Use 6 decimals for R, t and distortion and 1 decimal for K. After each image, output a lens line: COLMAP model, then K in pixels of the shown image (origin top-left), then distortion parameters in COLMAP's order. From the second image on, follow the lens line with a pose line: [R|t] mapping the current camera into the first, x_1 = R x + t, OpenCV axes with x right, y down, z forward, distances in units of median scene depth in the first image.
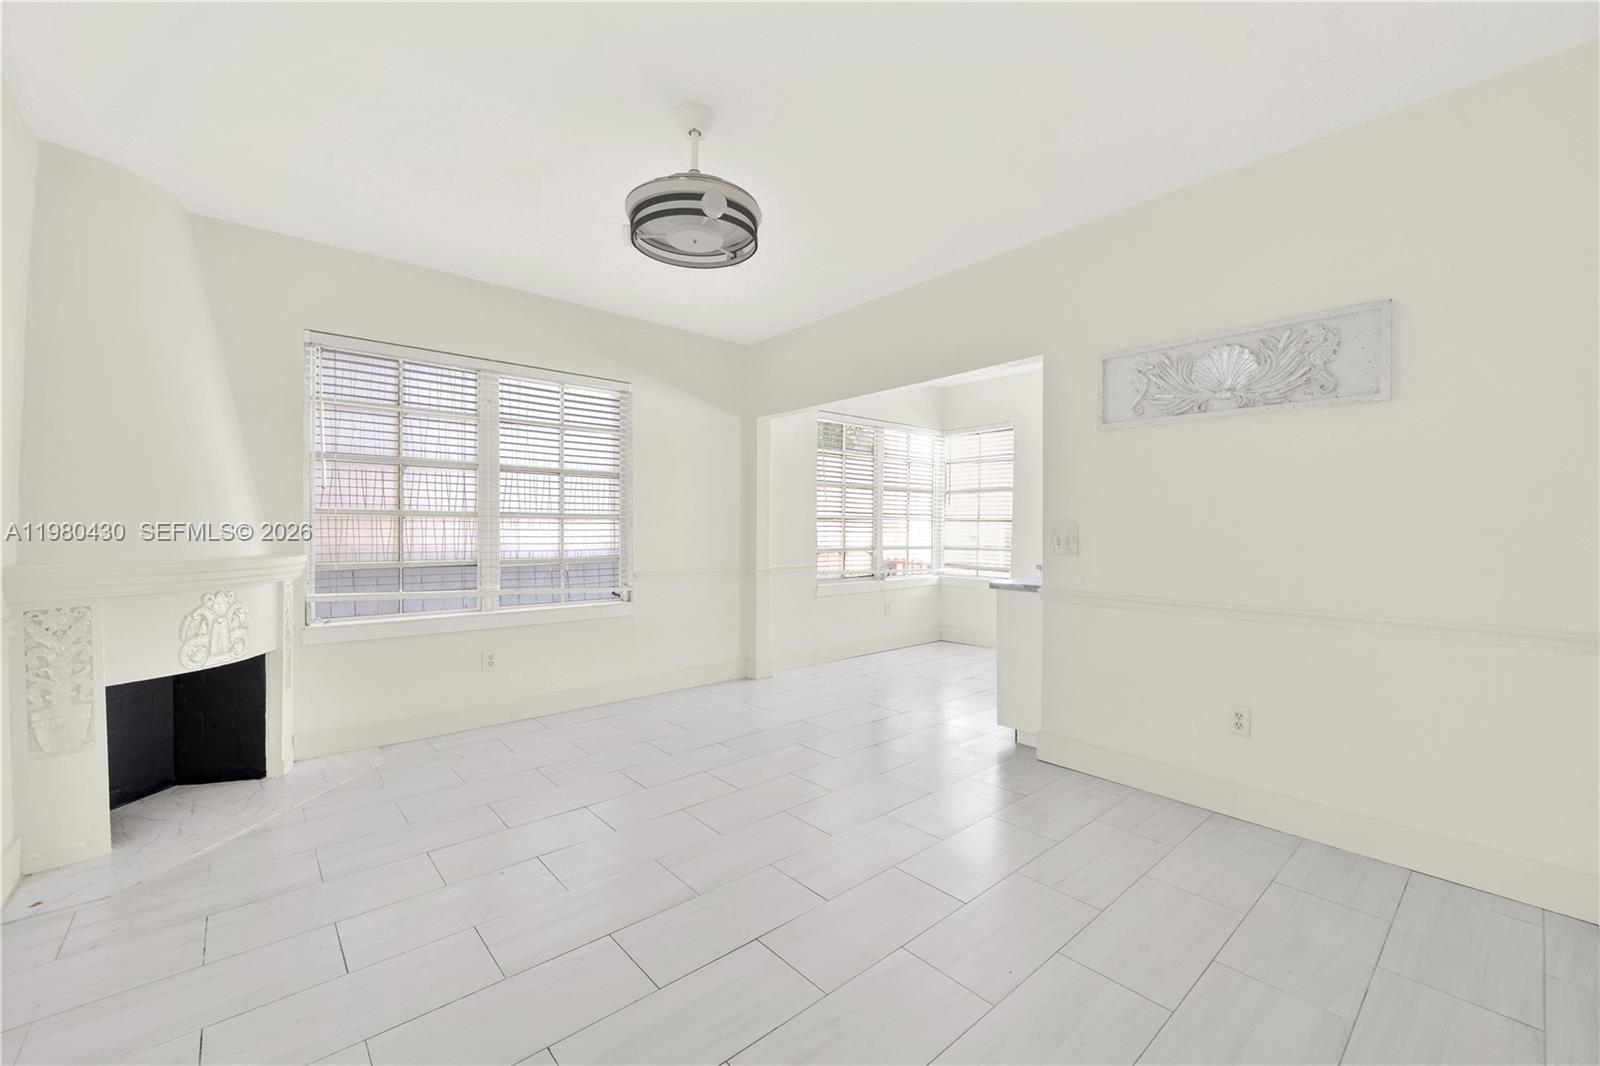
lens RADIAL K [[641.8, 0, 798.6], [0, 641.8, 527.2], [0, 0, 1]] dist [0.001150, -0.000568]
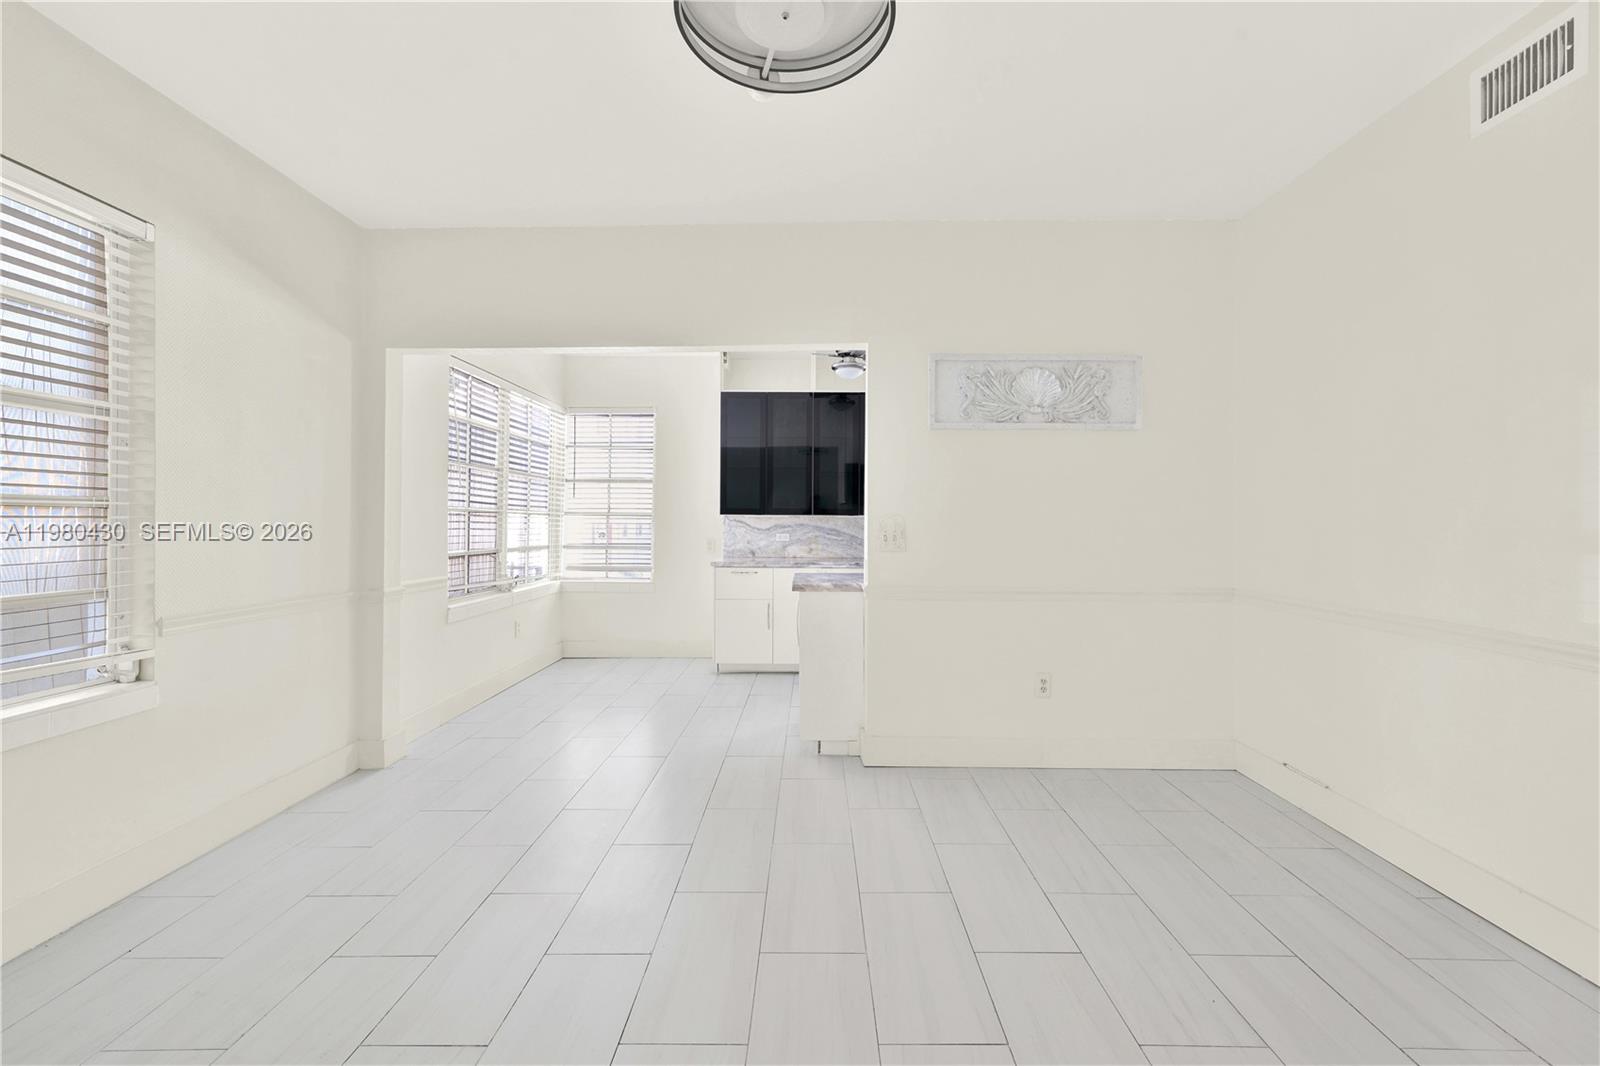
lens RADIAL K [[641.8, 0, 805.6], [0, 641.8, 521.8], [0, 0, 1]] dist [0.001150, -0.000568]
pose [[0.665750, -0.002267, 0.746172, -0.290675], [0.001721, 0.999997, 0.001503, -0.002536], [-0.746173, 0.000283, 0.665752, 0.315500]]
